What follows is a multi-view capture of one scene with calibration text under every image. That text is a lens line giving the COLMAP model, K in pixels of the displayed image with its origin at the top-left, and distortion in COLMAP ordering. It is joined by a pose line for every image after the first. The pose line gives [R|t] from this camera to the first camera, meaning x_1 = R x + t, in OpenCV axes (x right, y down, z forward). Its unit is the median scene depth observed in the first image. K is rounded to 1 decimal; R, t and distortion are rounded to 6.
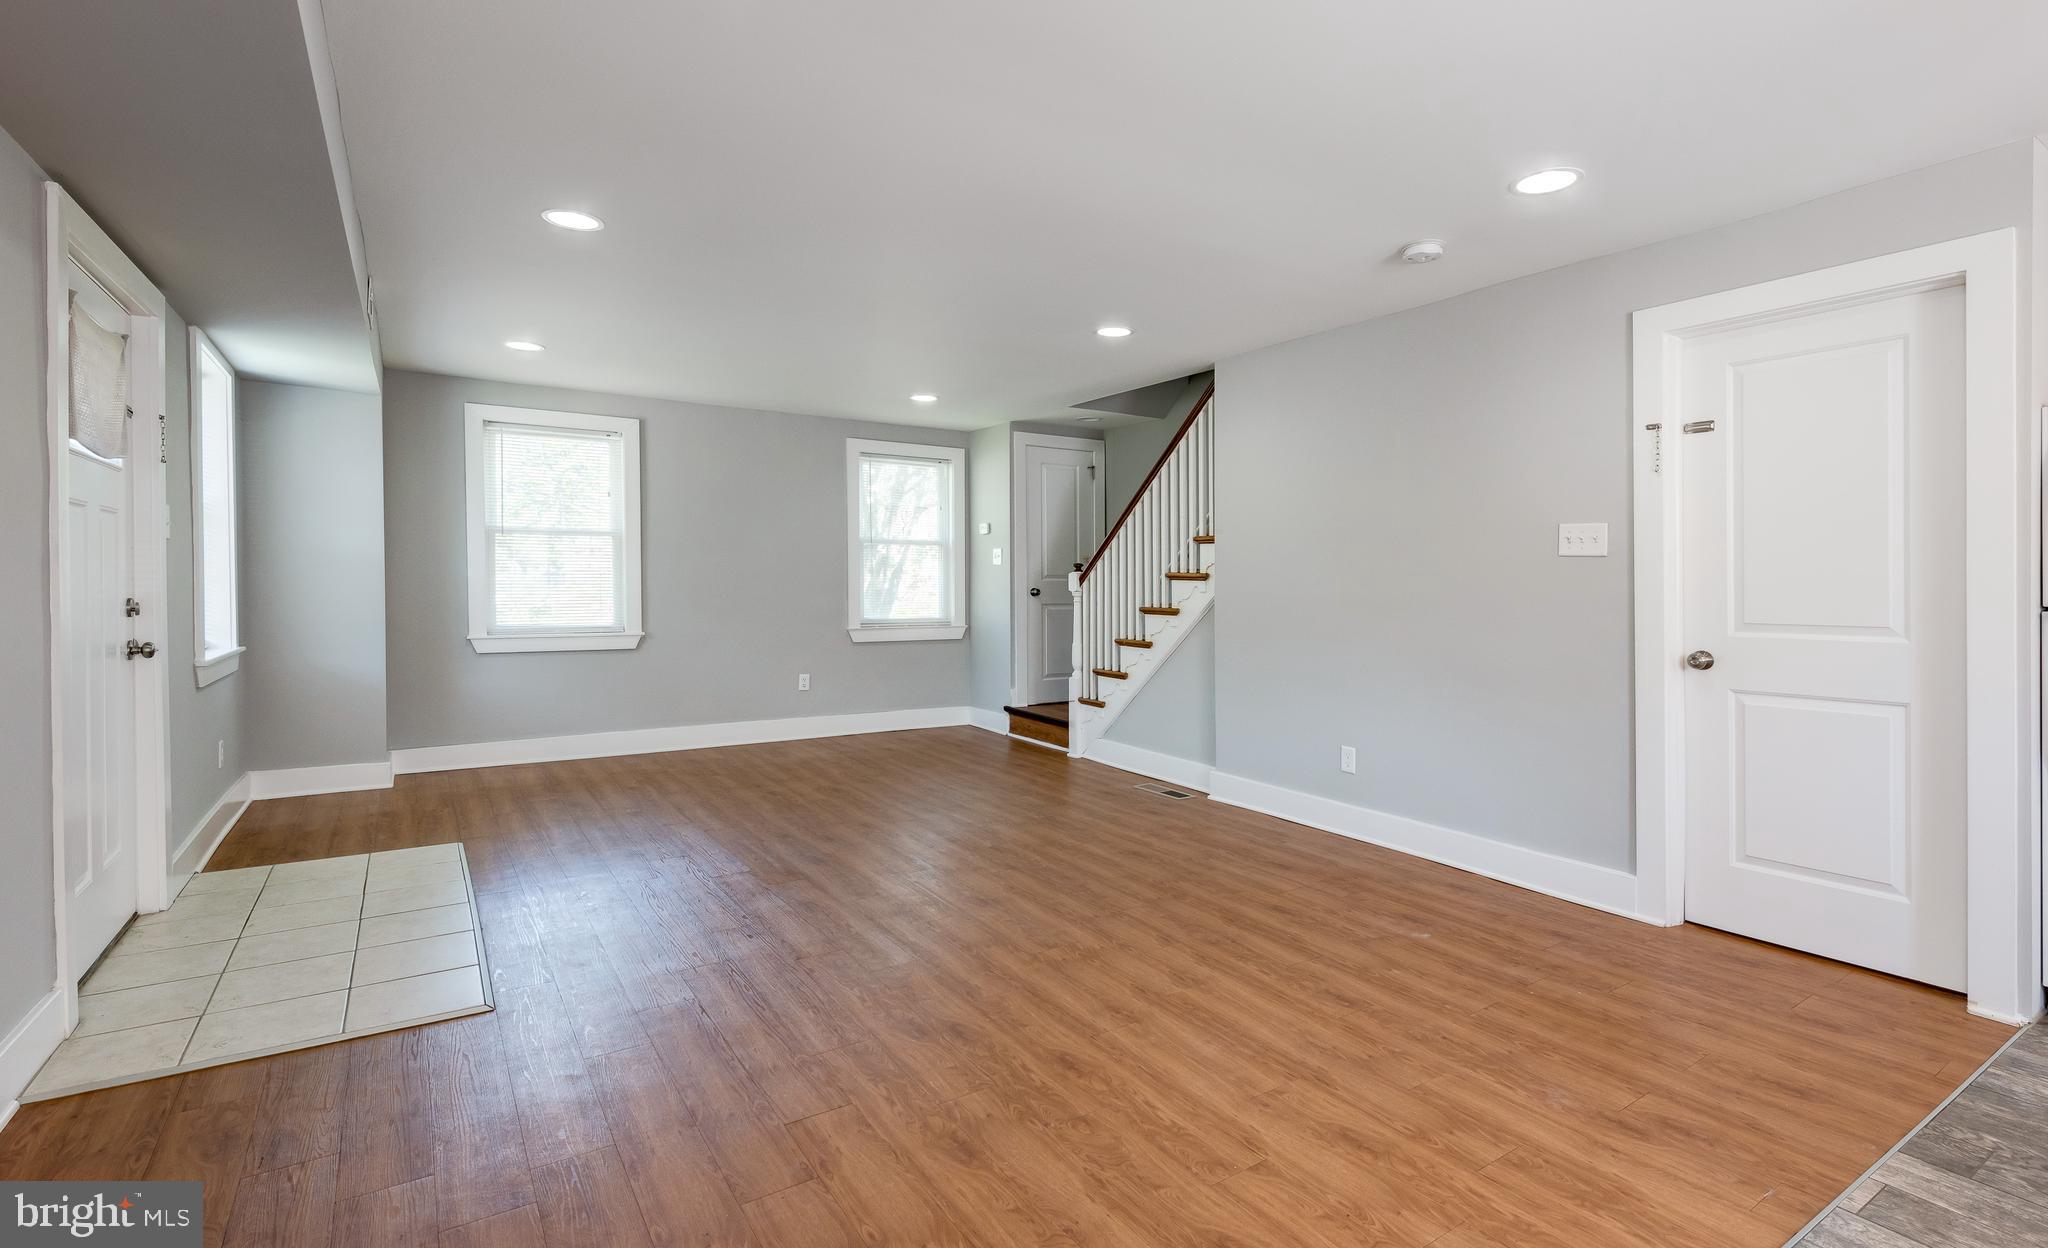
lens RADIAL K [[937.4, 0, 1094.7], [0, 937.4, 596.4], [0, 0, 1]] dist [0.002037, -0.000235]
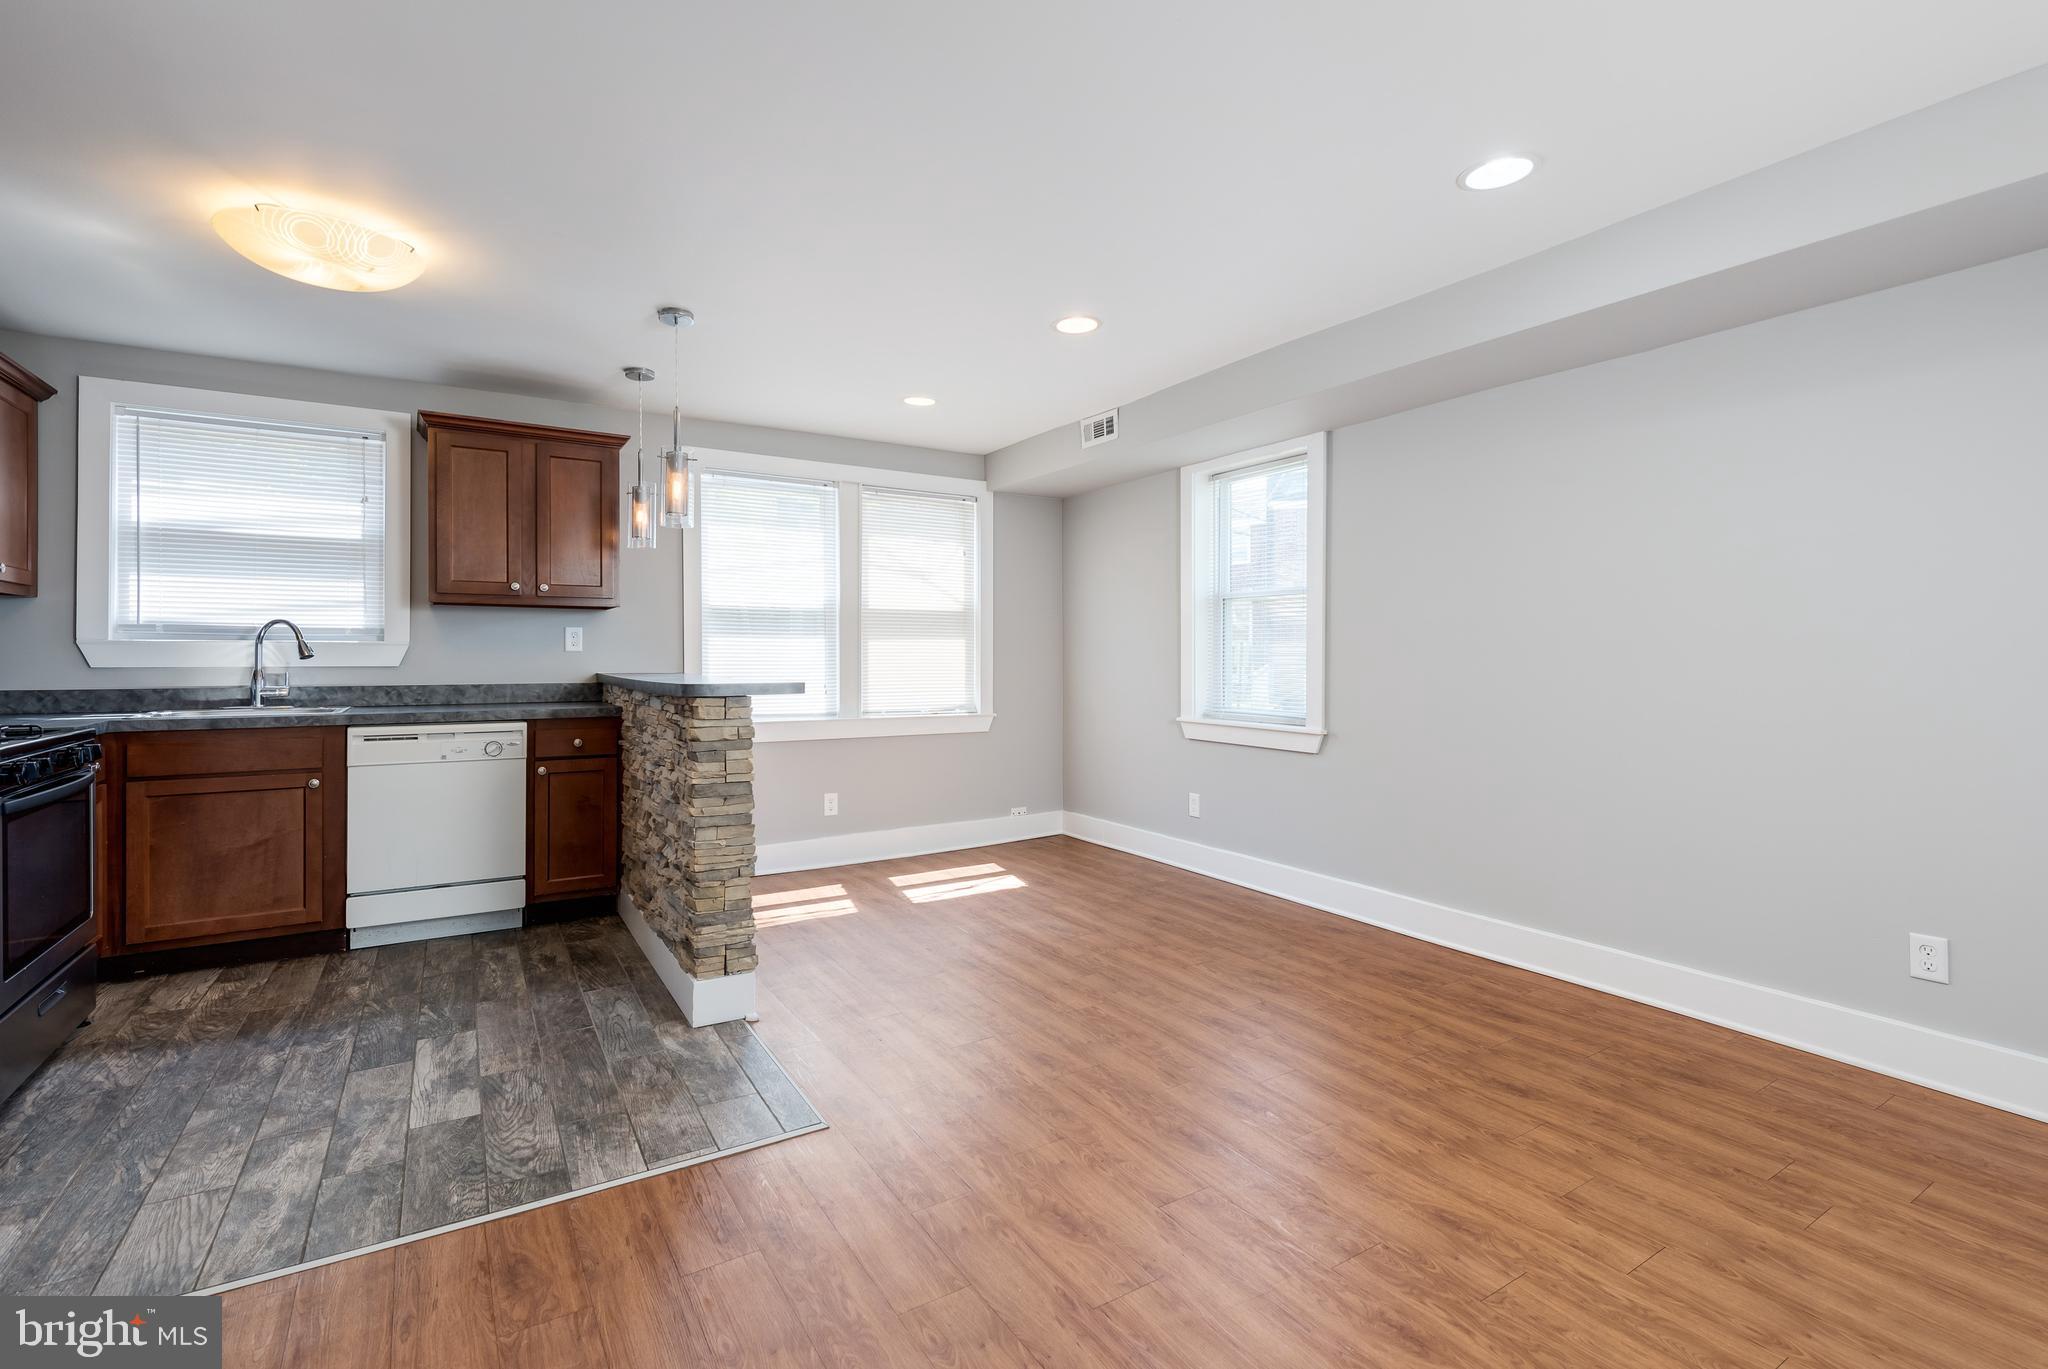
lens RADIAL K [[928.7, 0, 1007.6], [0, 928.7, 655.1], [0, 0, 1]] dist [0.011862, -0.004336]
pose [[-0.997167, -0.004713, 0.075076, 0.163908], [-0.003956, 0.999940, 0.010231, -0.011232], [-0.075119, 0.009905, -0.997125, 1.116866]]
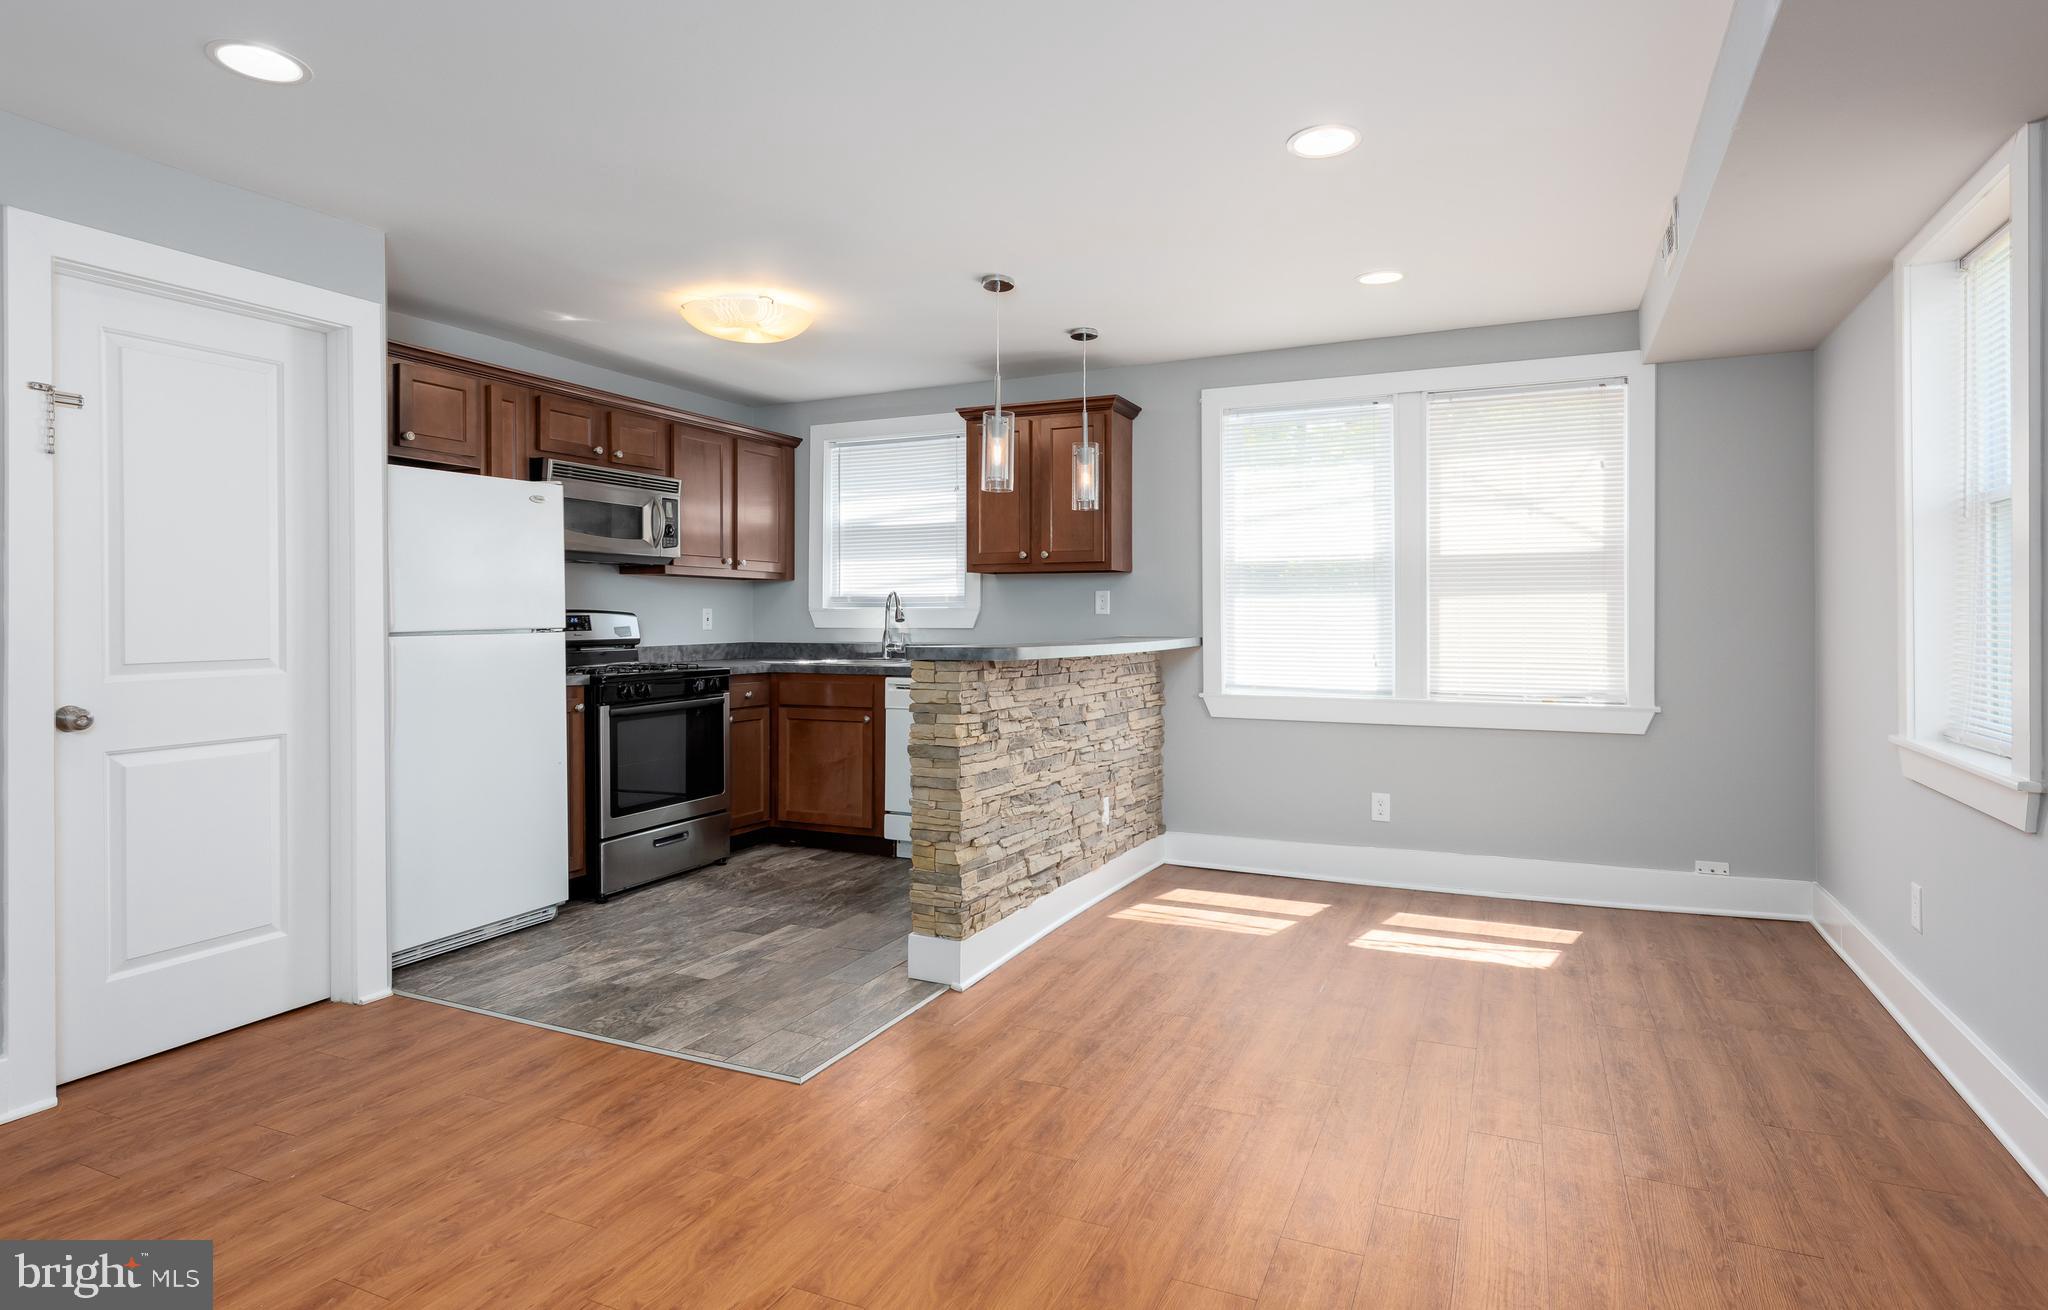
lens RADIAL K [[1094.9, 0, 1041.5], [0, 1094.9, 618.4], [0, 0, 1]] dist [0.016244, -0.000650]
pose [[-0.494675, -0.003945, 0.869069, -0.438701], [0.009075, 0.999912, 0.009704, -0.010950], [-0.869031, 0.012687, -0.494596, 0.705407]]
